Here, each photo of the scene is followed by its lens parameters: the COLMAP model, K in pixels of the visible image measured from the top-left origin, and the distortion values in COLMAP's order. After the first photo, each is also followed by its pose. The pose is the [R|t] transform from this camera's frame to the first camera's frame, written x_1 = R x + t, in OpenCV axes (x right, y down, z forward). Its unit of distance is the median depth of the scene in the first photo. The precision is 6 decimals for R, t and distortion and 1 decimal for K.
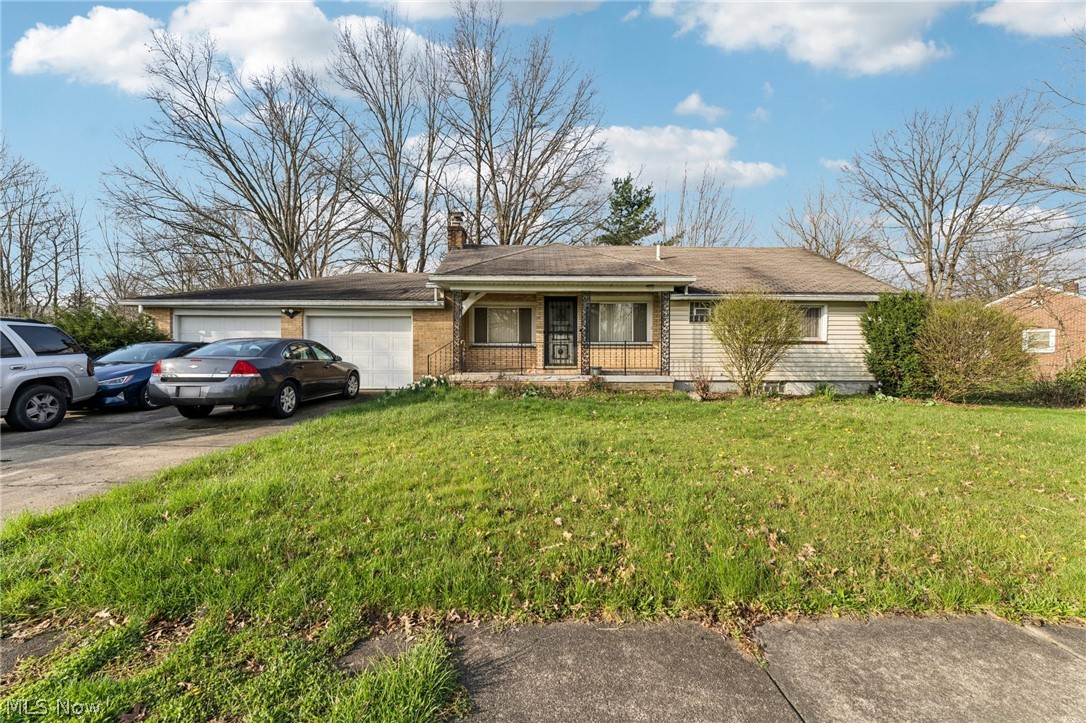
lens RADIAL K [[435.4, 0, 541.2], [0, 435.4, 354.6], [0, 0, 1]] dist [0.000395, -0.000253]
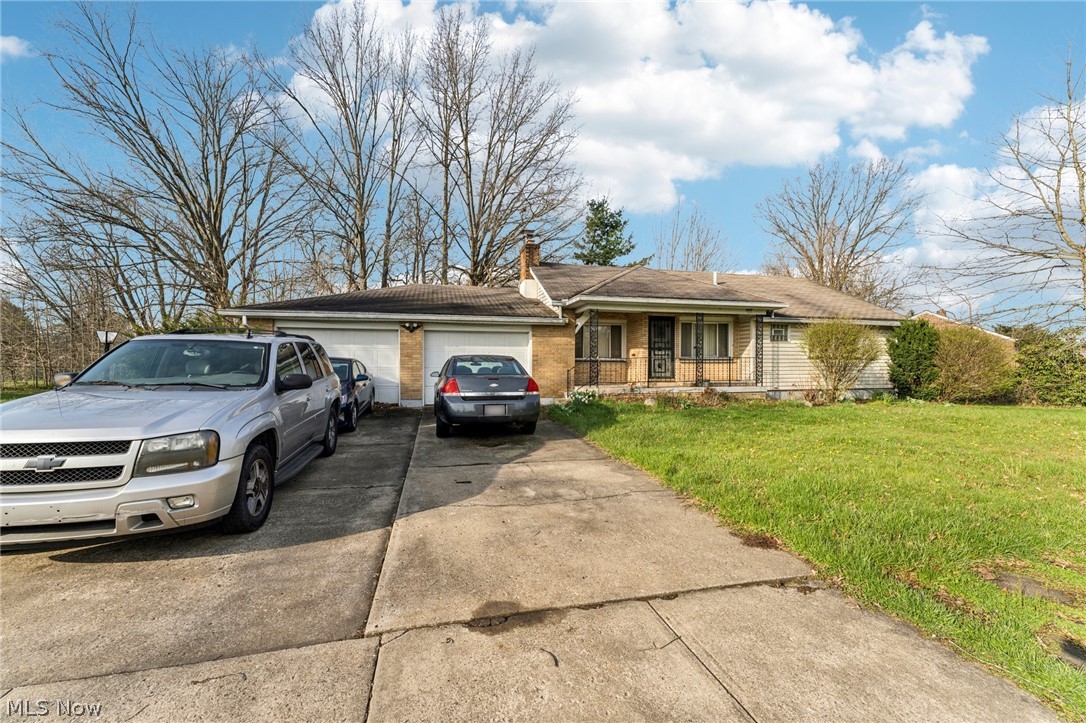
lens RADIAL K [[435.4, 0, 543.4], [0, 435.4, 361.9], [0, 0, 1]] dist [0.000395, -0.000253]
pose [[0.973037, -0.001365, 0.230643, -0.506296], [0.002741, 0.999980, -0.005643, -0.011581], [-0.230631, 0.006123, 0.973022, -0.011302]]
